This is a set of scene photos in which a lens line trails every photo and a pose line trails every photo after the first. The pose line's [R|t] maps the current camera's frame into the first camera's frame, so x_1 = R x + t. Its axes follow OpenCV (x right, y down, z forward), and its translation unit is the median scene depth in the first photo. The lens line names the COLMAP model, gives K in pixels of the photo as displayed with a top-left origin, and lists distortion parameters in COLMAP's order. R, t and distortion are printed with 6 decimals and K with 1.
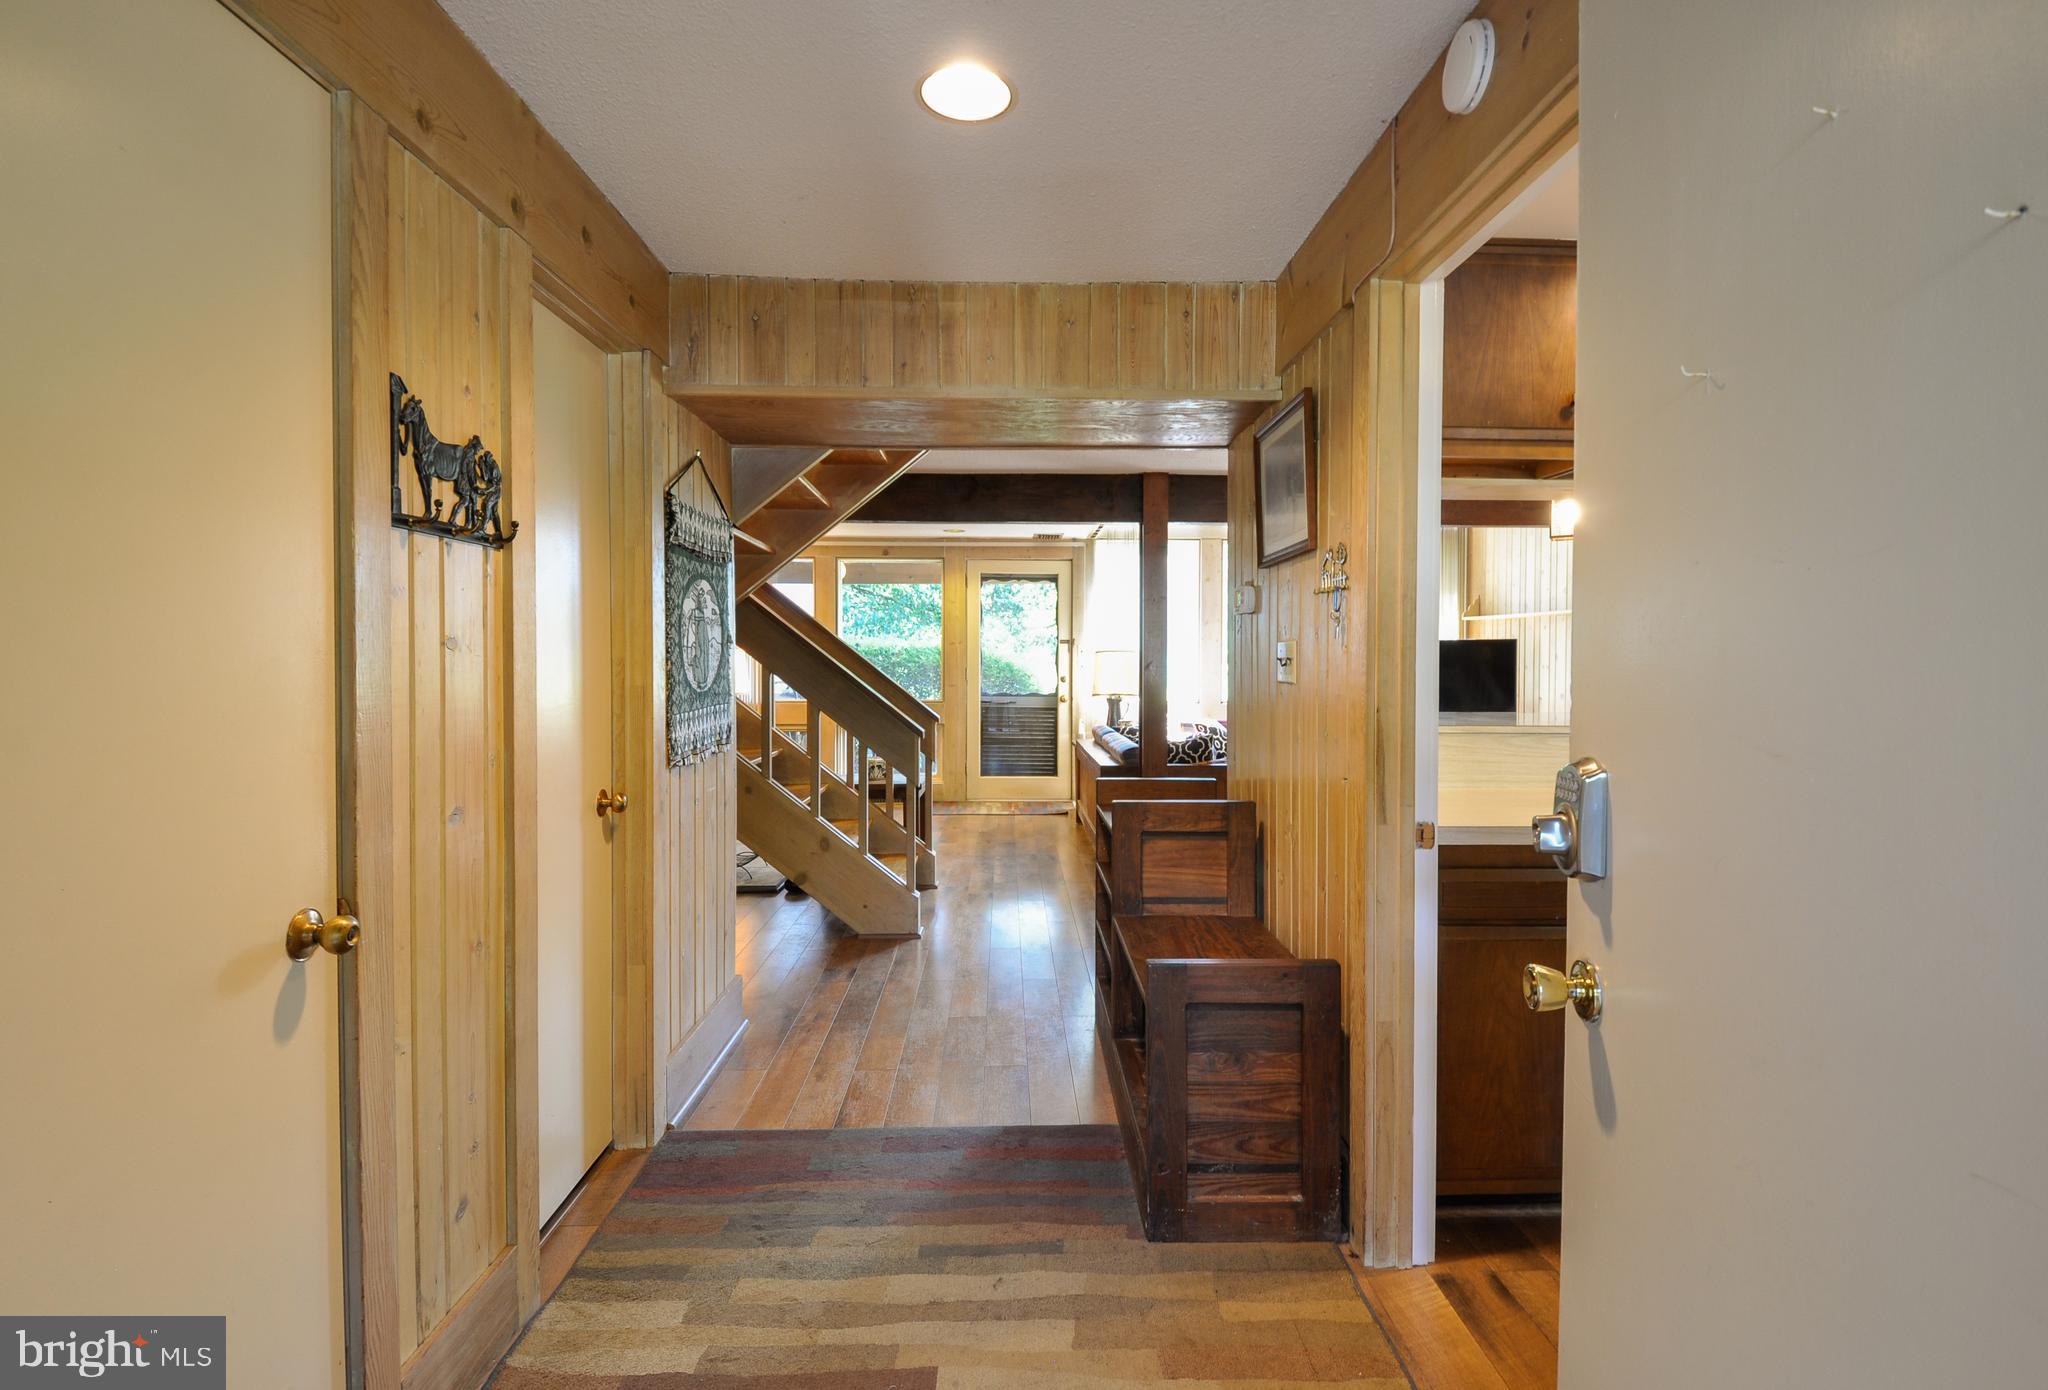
lens RADIAL K [[958.4, 0, 992.3], [0, 958.4, 686.5], [0, 0, 1]] dist [0.001815, -0.000086]
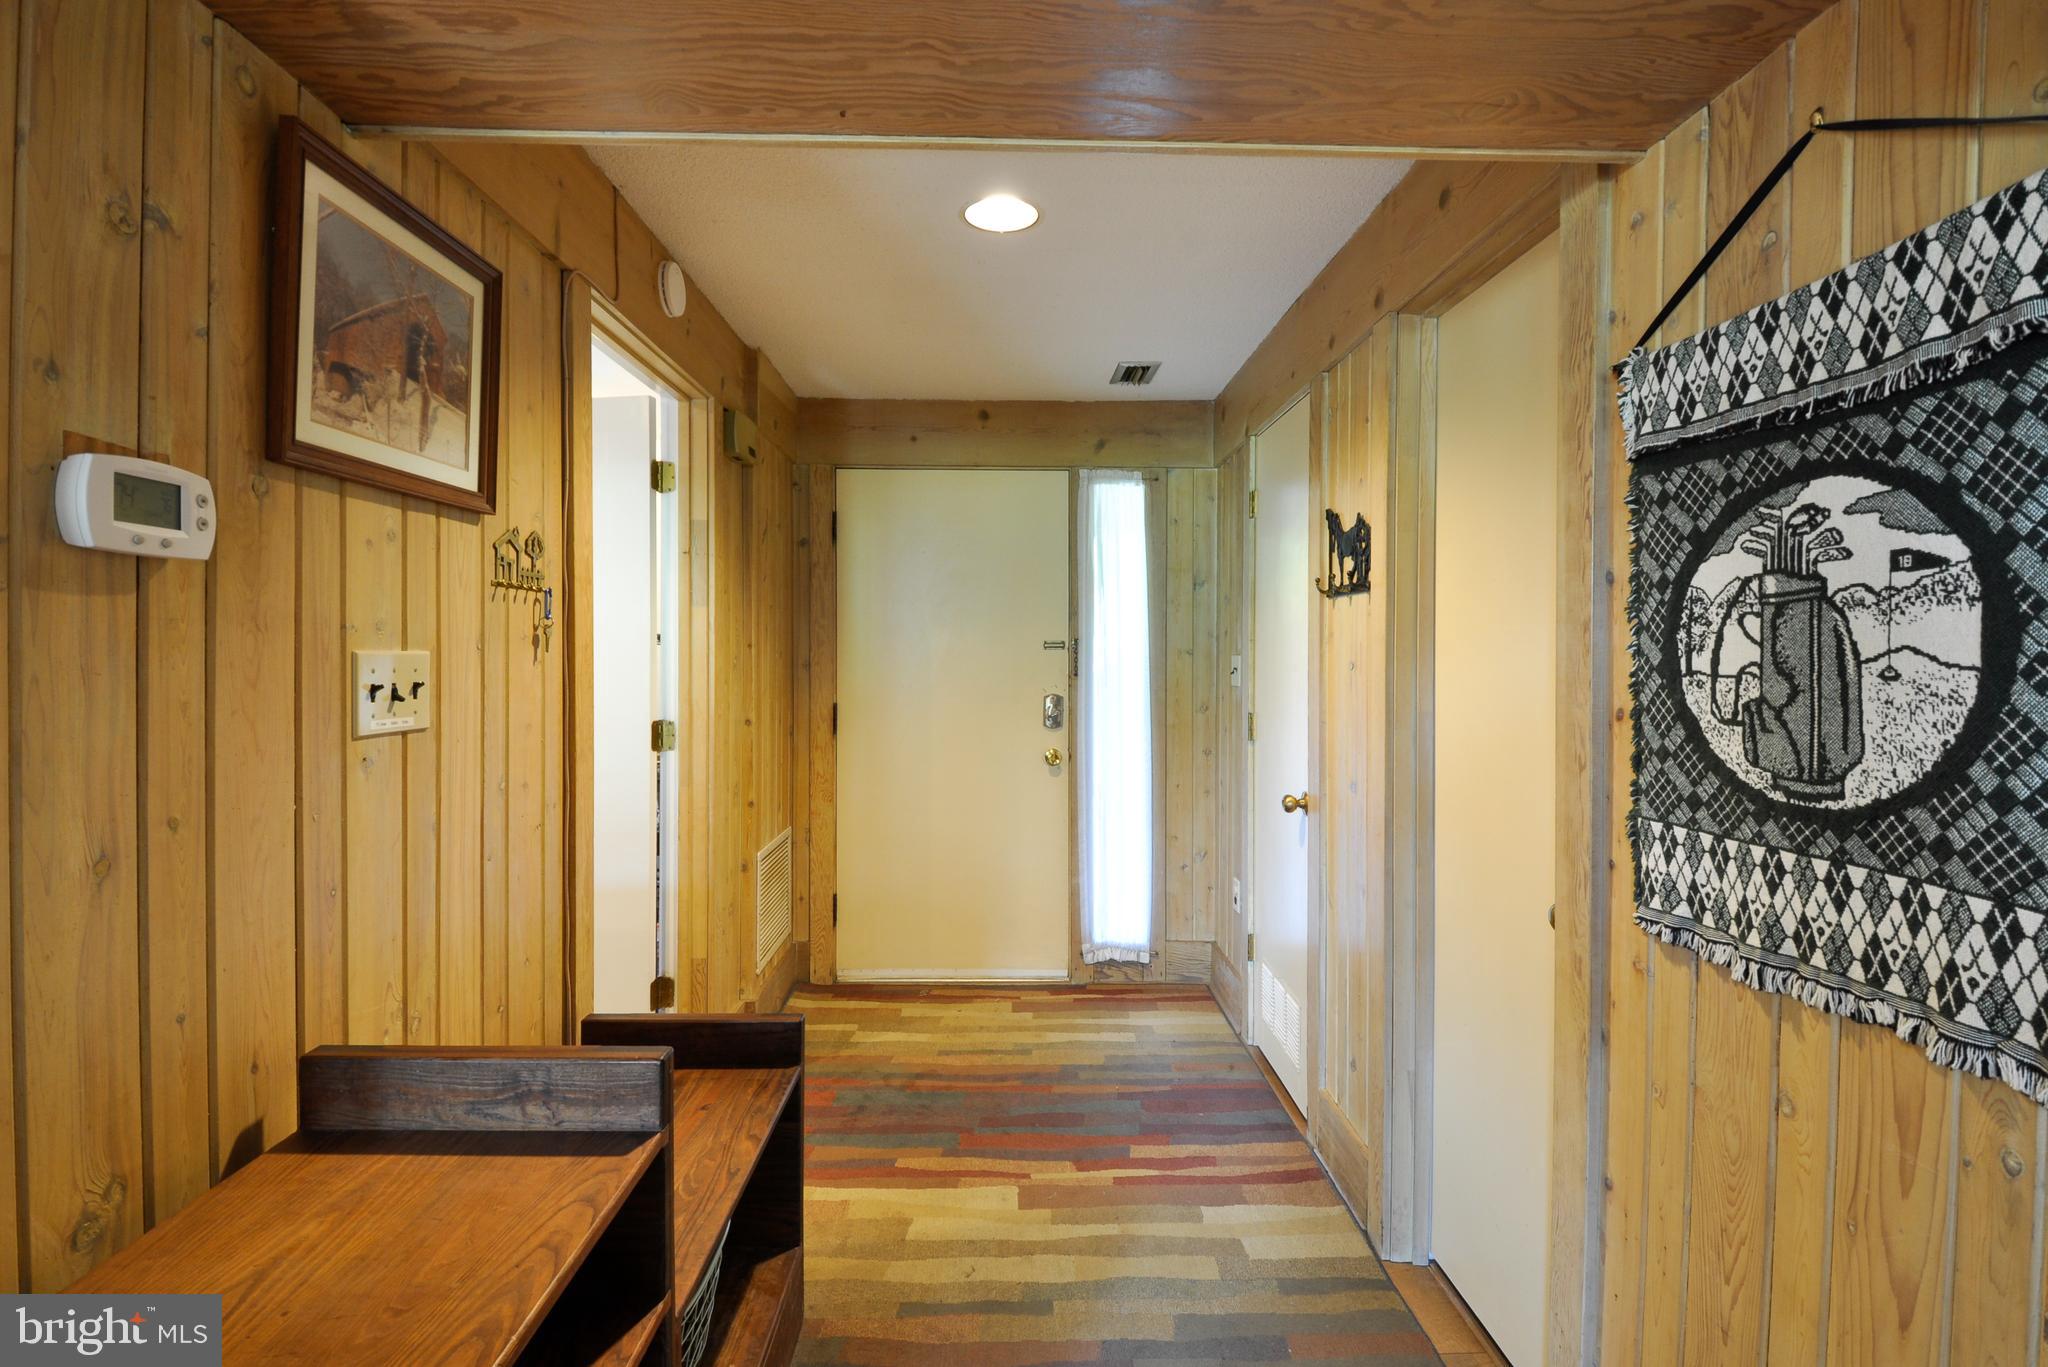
lens RADIAL K [[952.2, 0, 1024.3], [0, 952.2, 653.3], [0, 0, 1]] dist [0.000364, -0.014631]
pose [[-0.999397, -0.002770, -0.034616, -0.013002], [-0.003973, 0.999389, 0.034735, -0.077907], [0.034499, 0.034852, -0.998797, 1.716086]]
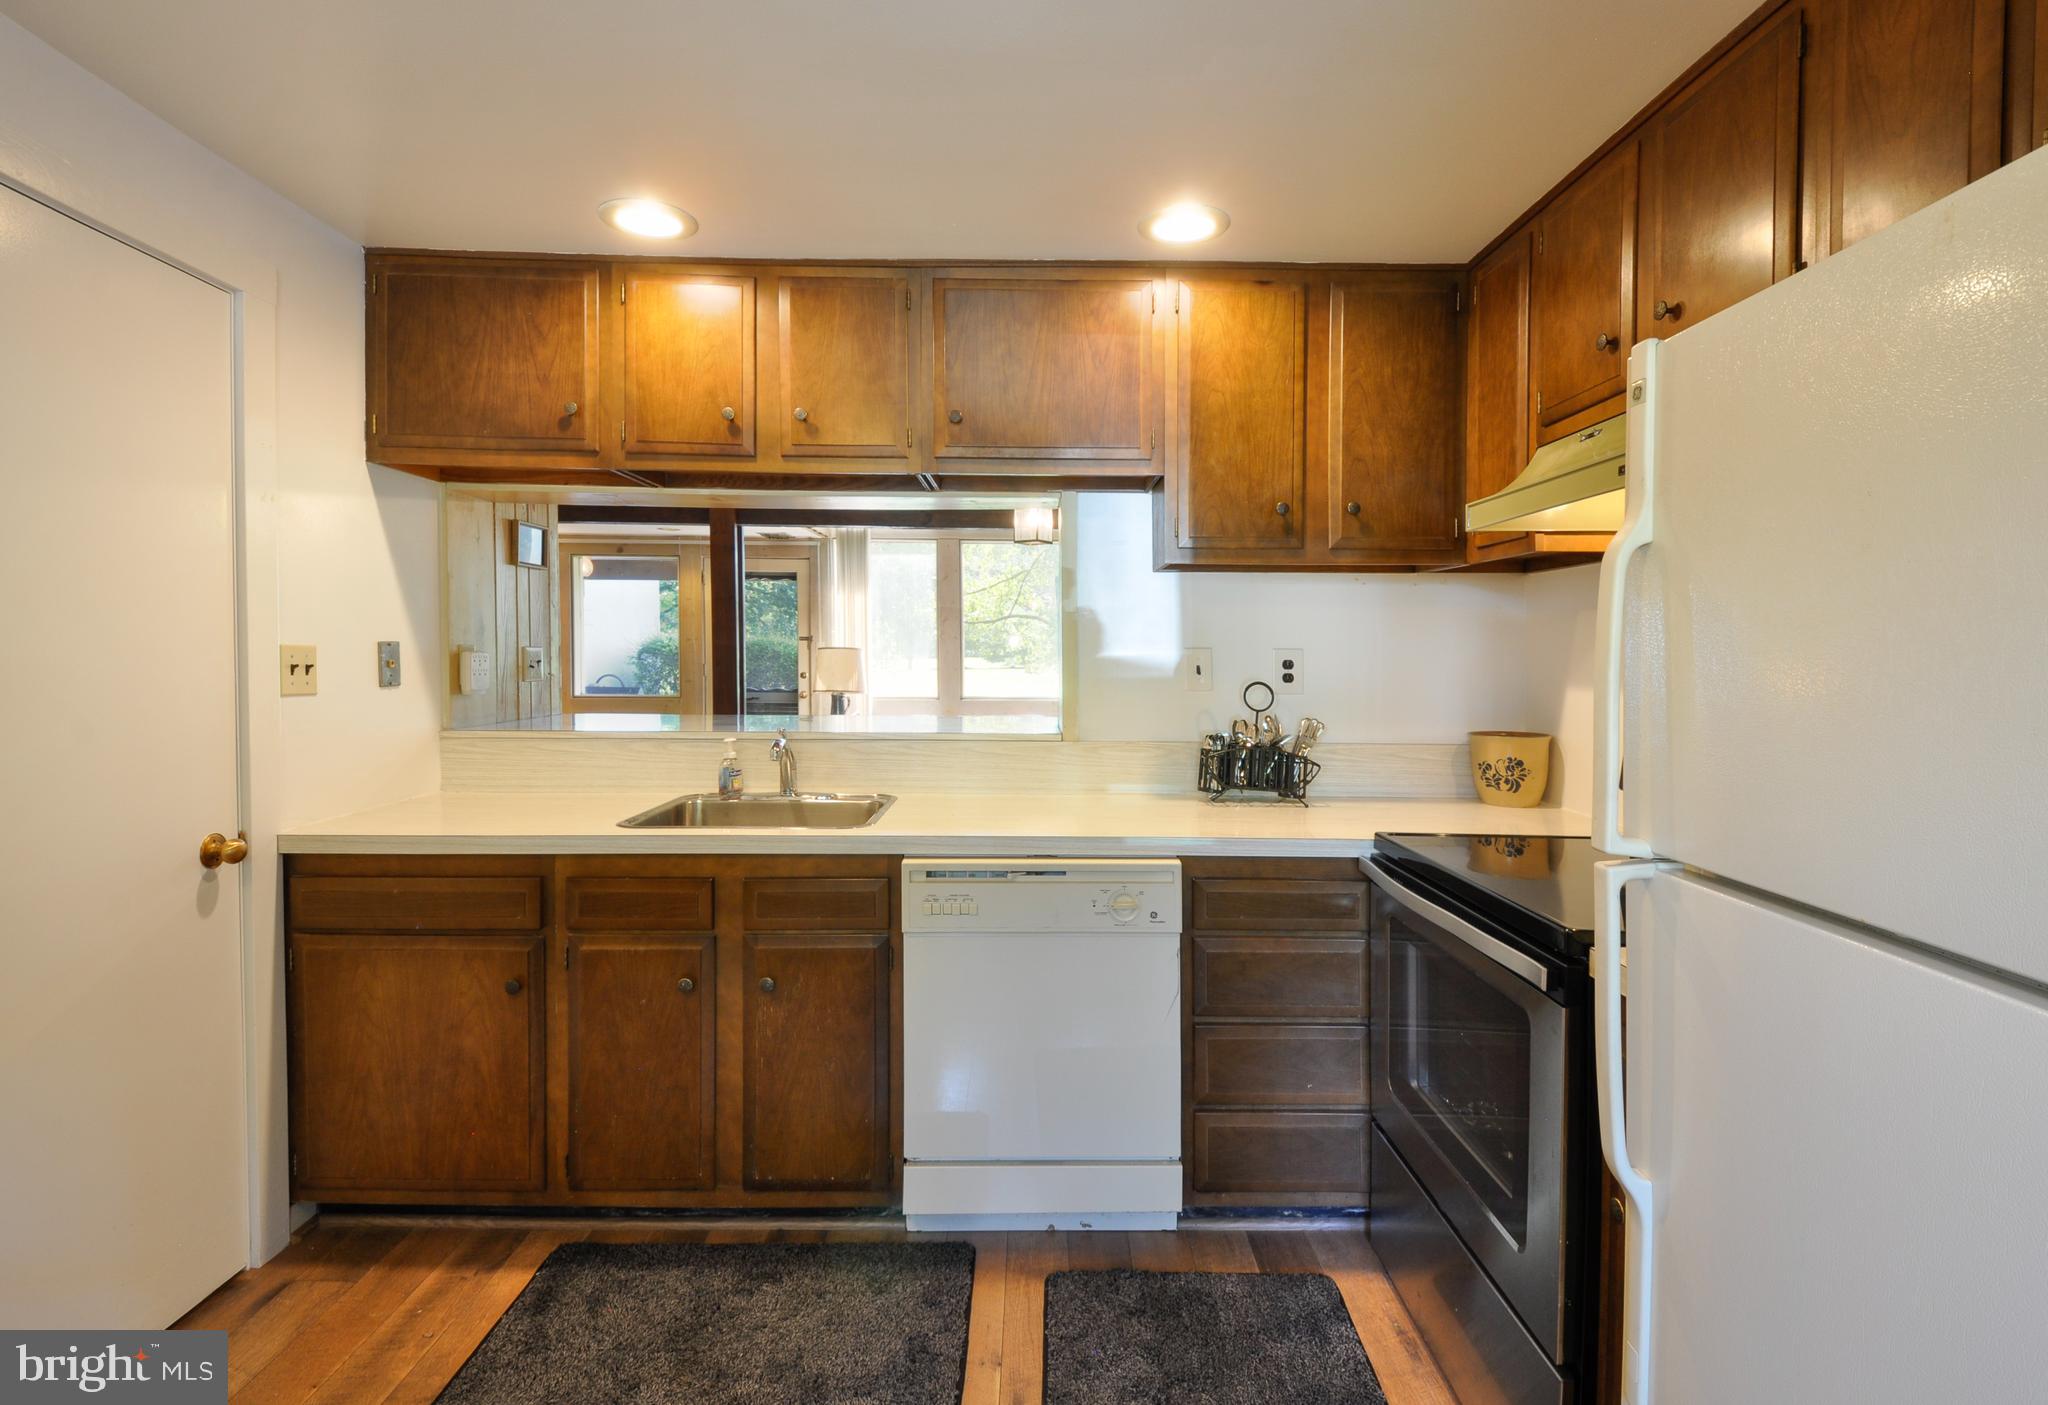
lens RADIAL K [[928.8, 0, 1038.7], [0, 928.8, 659.2], [0, 0, 1]] dist [0.050465, -0.052850]
pose [[0.999387, 0.002878, 0.034903, 1.085783], [-0.002149, 0.999779, -0.020906, -0.016535], [-0.034955, 0.020819, 0.999172, -0.005356]]
